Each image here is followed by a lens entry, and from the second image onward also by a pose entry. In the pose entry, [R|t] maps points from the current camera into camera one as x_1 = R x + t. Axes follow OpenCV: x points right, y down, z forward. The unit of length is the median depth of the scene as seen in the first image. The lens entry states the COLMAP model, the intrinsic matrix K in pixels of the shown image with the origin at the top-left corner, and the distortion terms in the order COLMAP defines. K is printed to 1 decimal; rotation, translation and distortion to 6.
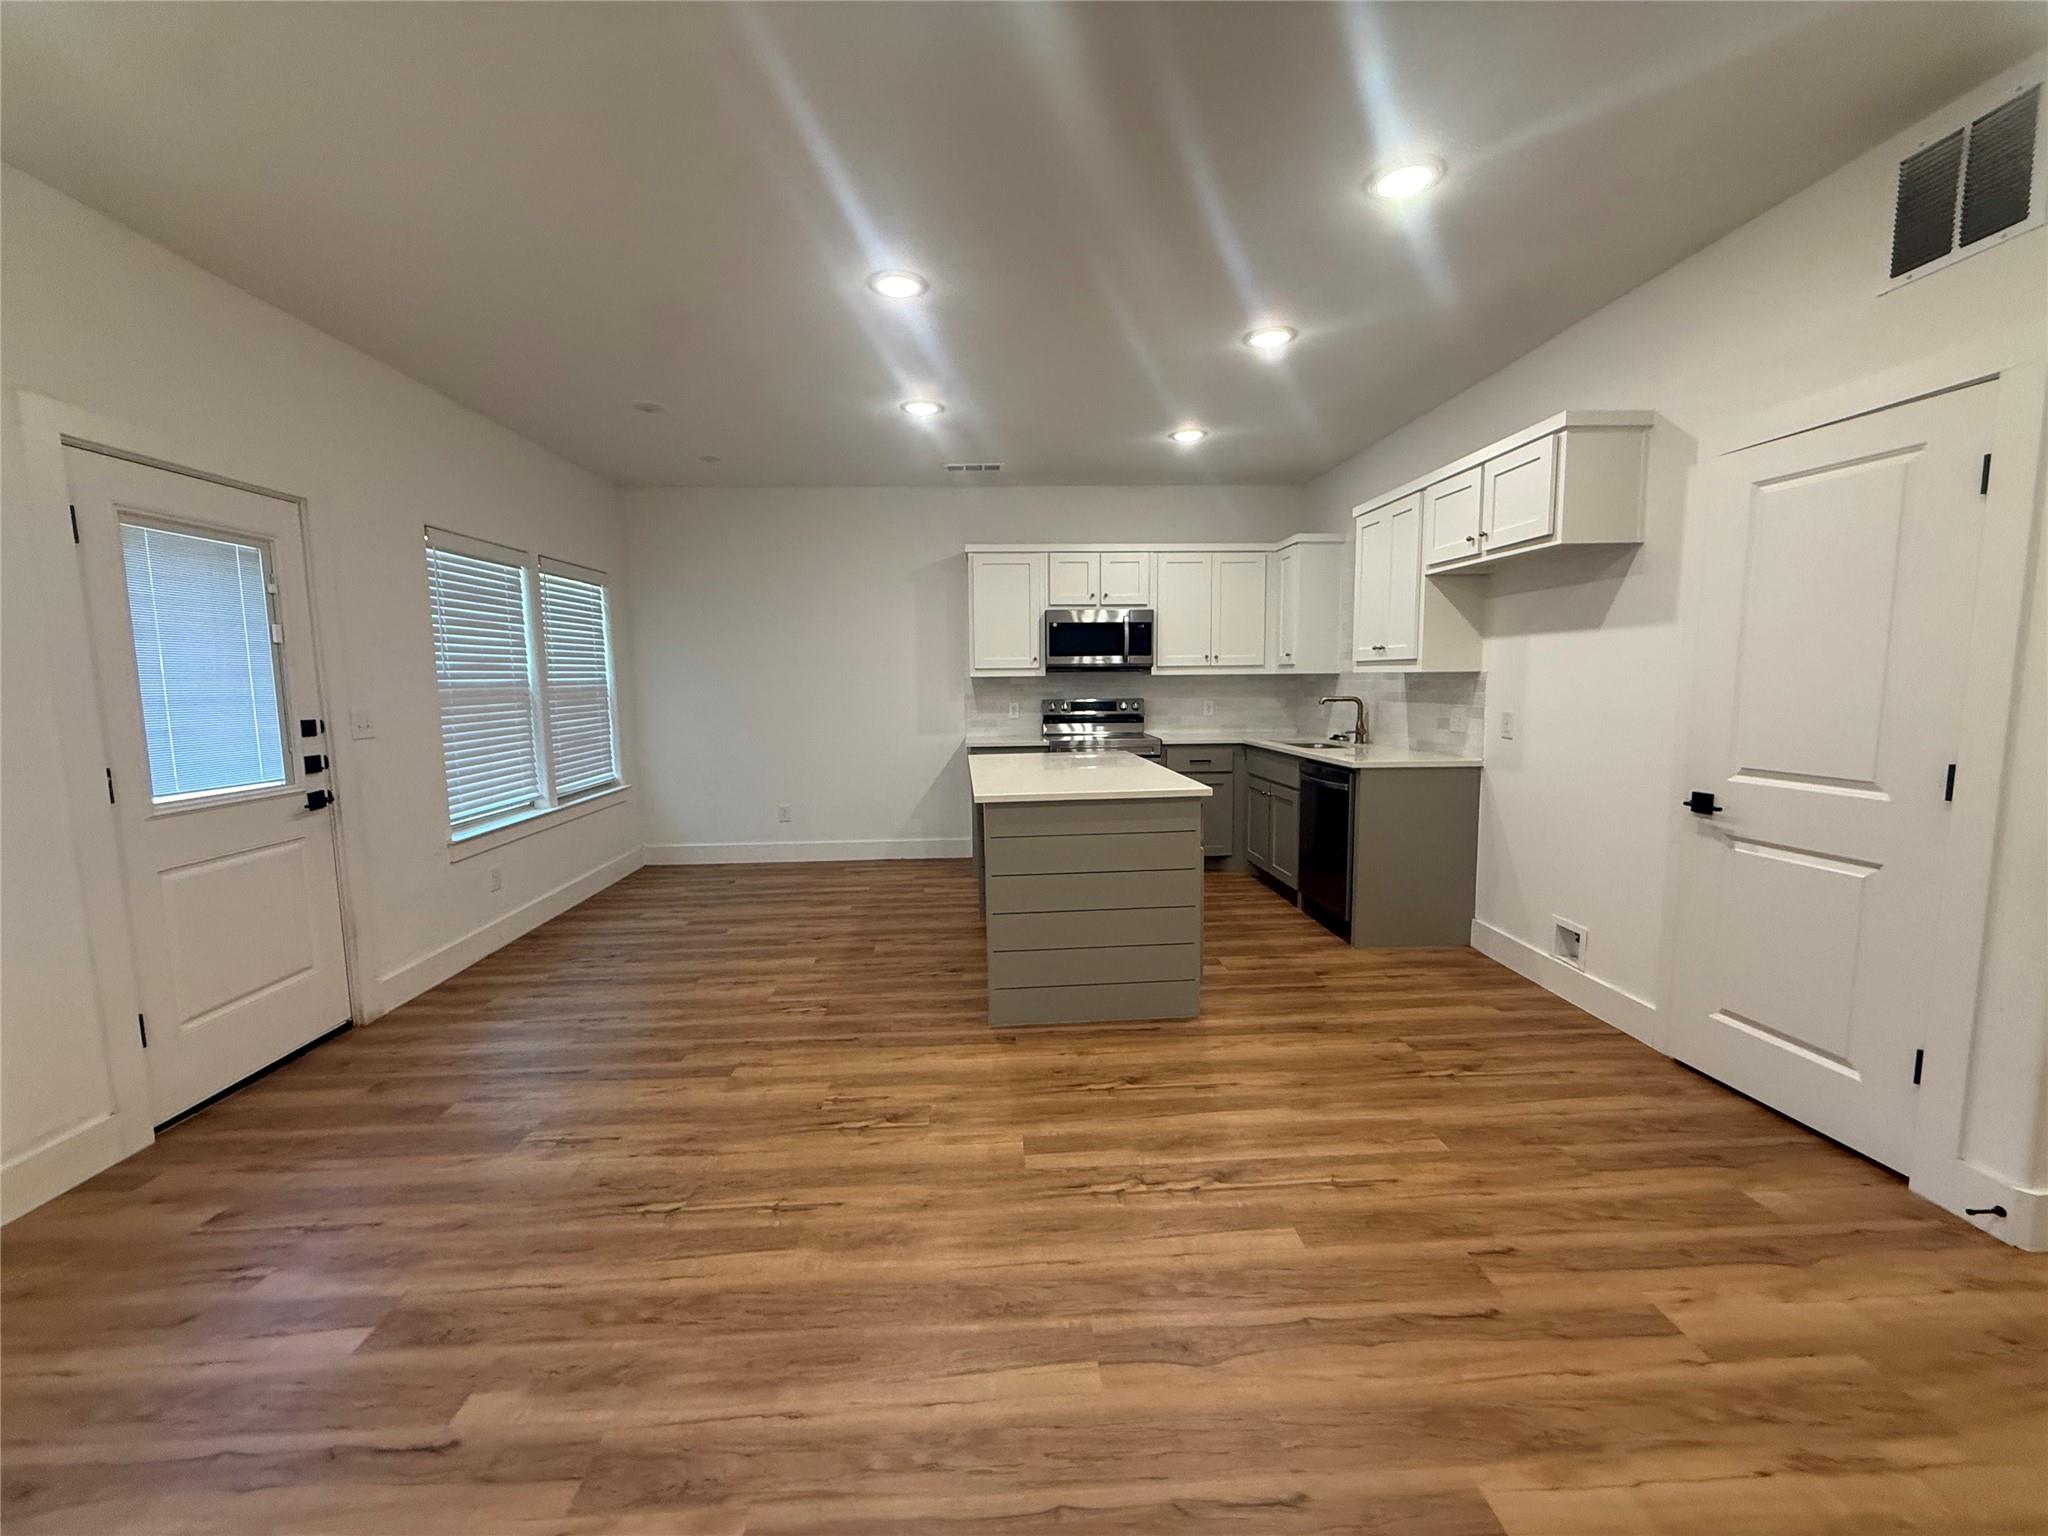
lens RADIAL K [[816.9, 0, 1017.6], [0, 816.9, 765.7], [0, 0, 1]] dist [-0.001273, 0.000052]
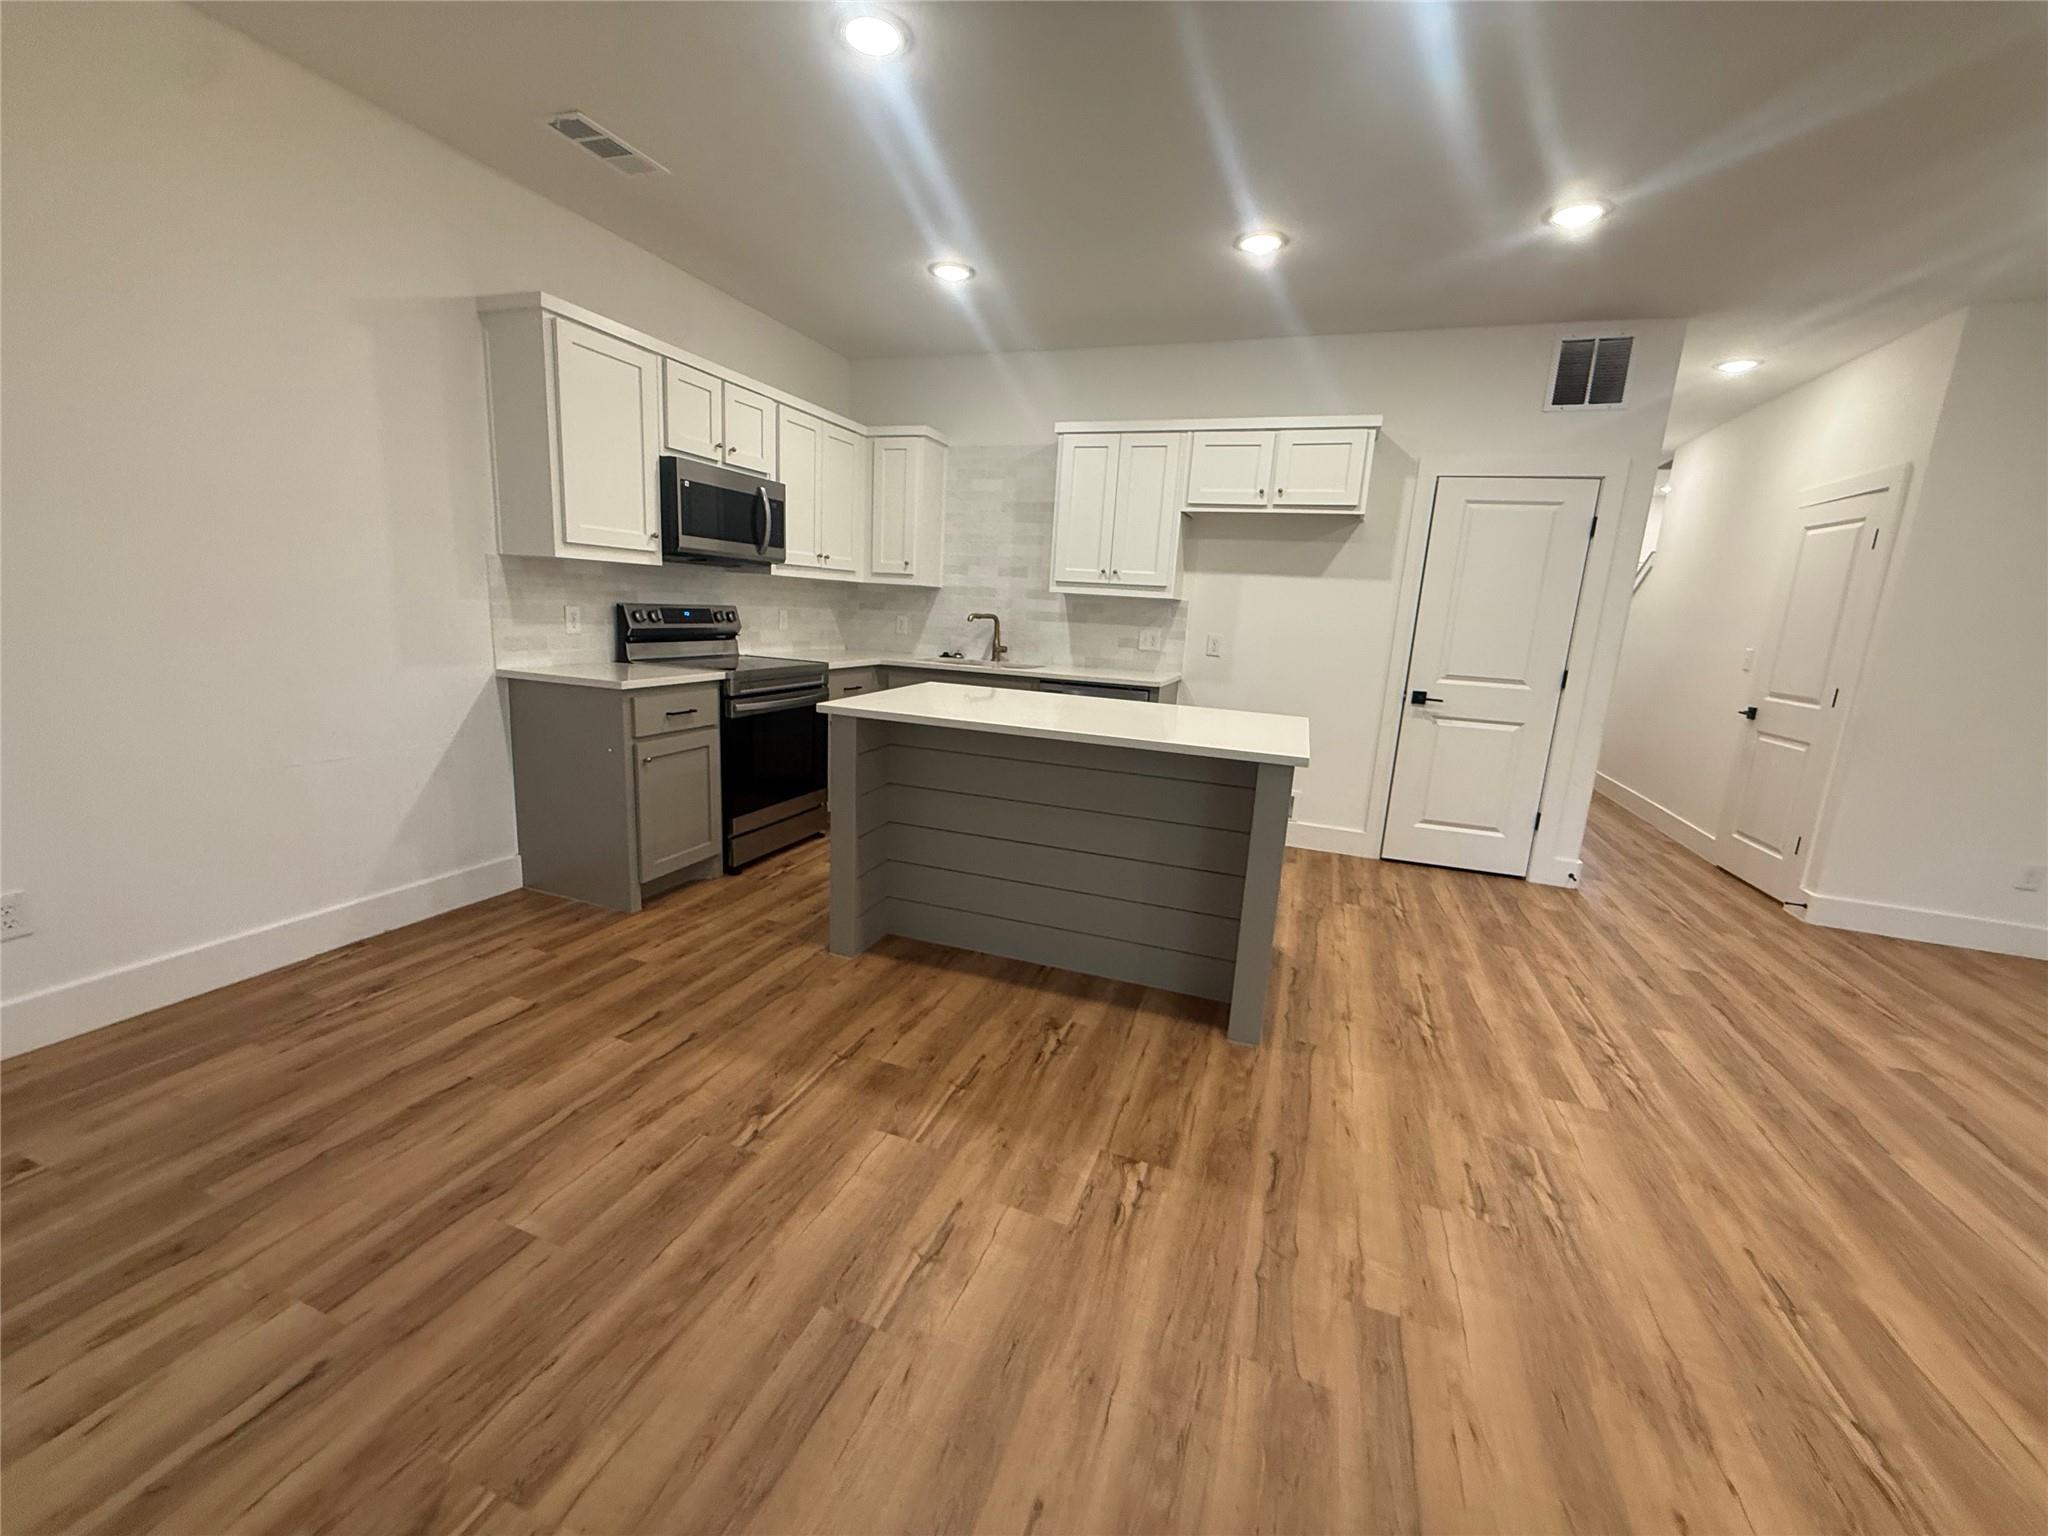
lens RADIAL K [[816.9, 0, 1020.4], [0, 816.9, 766.0], [0, 0, 1]] dist [-0.001273, 0.000052]
pose [[0.393883, -0.148061, 0.907157, -0.834898], [0.038092, 0.988722, 0.144834, -0.074085], [-0.918371, -0.022492, 0.395081, 0.952179]]
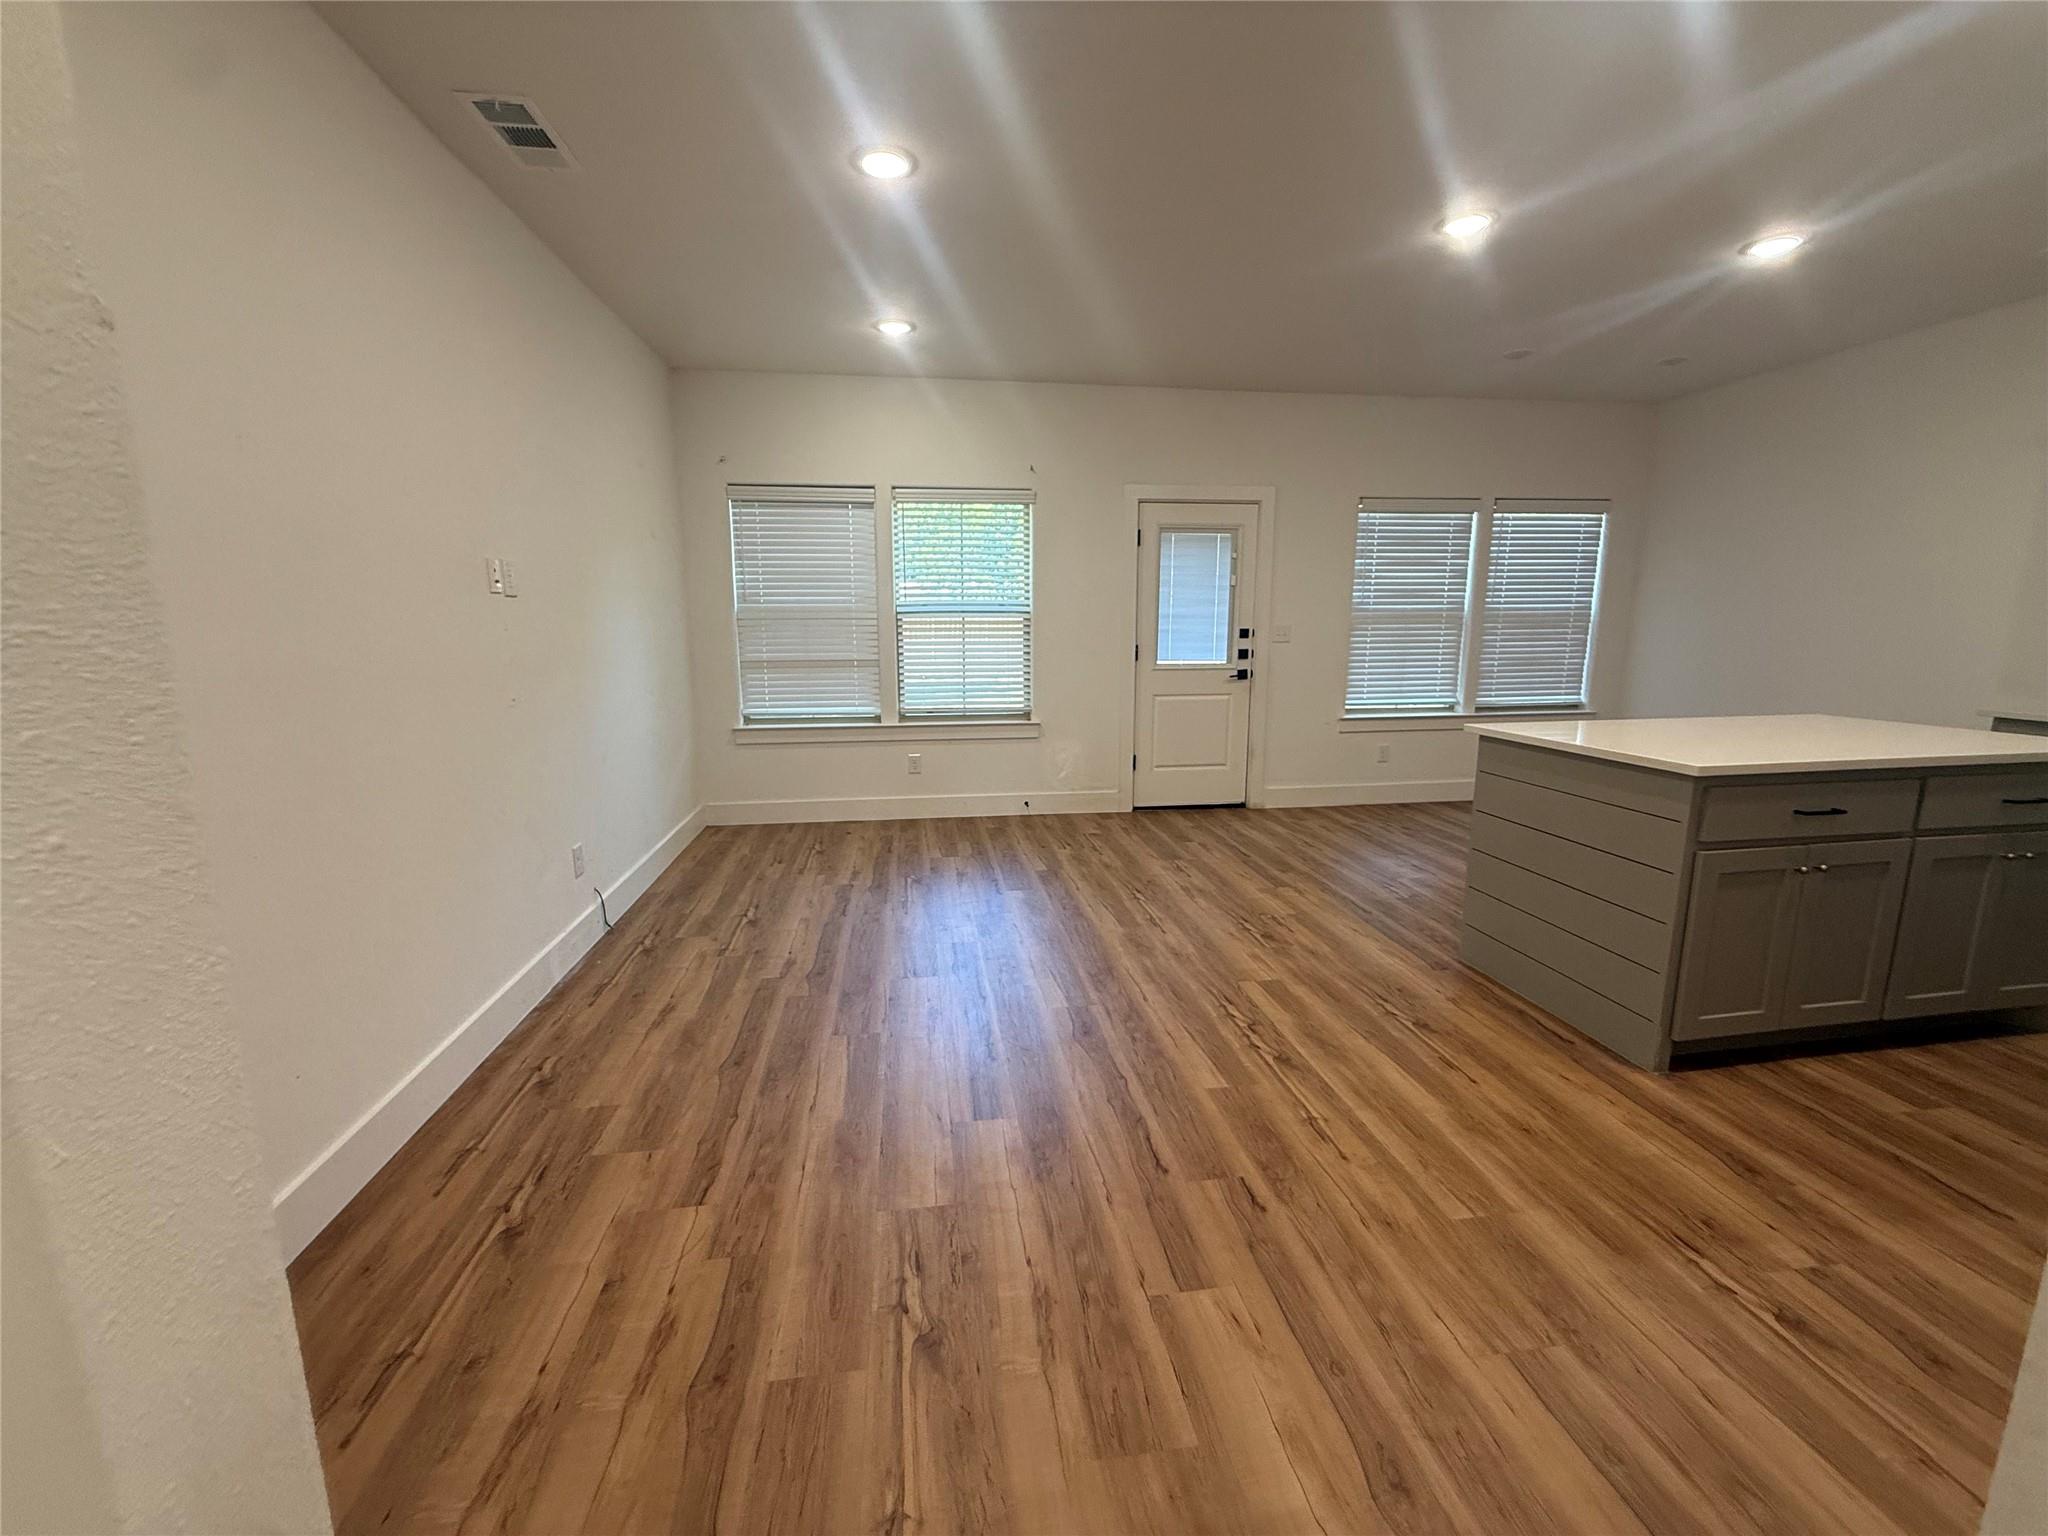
lens RADIAL K [[816.9, 0, 1018.6], [0, 816.9, 761.6], [0, 0, 1]] dist [-0.001273, 0.000052]
pose [[0.082630, 0.189220, -0.978452, 0.899023], [-0.104109, 0.978076, 0.180355, -0.042814], [0.991127, 0.086963, 0.100518, 0.360383]]
